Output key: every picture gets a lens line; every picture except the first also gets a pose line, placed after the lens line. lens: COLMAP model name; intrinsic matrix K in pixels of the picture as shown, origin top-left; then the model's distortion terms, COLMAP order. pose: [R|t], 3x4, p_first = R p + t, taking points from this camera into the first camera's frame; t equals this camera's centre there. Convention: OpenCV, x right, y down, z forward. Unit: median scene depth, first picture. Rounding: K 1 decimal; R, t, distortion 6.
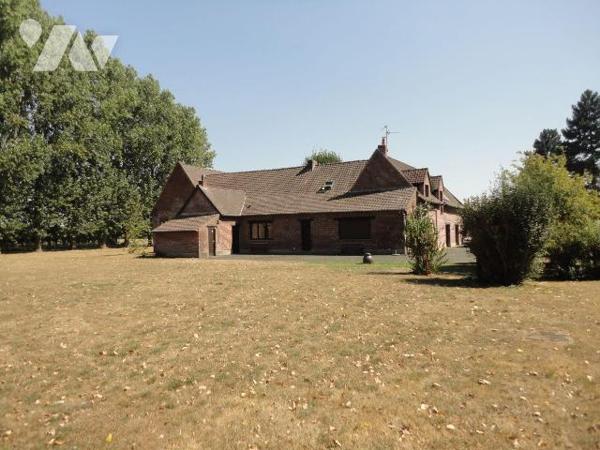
lens RADIAL K [[430.6, 0, 300.0], [0, 430.6, 225.0], [0, 0, 1]] dist [-0.004623, 0.001121]
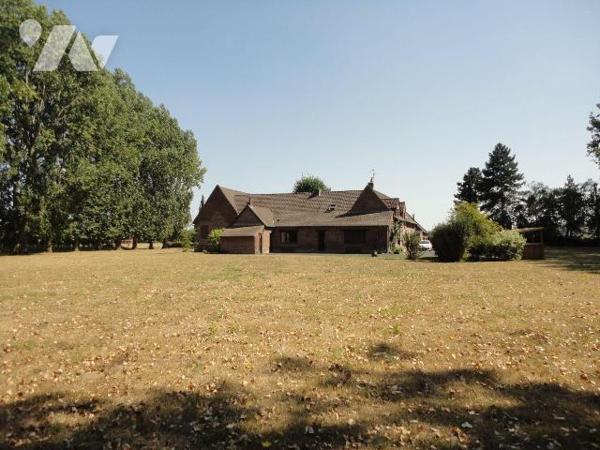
lens RADIAL K [[430.6, 0, 300.0], [0, 430.6, 225.0], [0, 0, 1]] dist [-0.004623, 0.001121]
pose [[0.990203, 0.022028, 0.137887, -0.262967], [-0.019525, 0.999620, -0.019478, 0.000075], [-0.138264, 0.016595, 0.990256, -0.472069]]
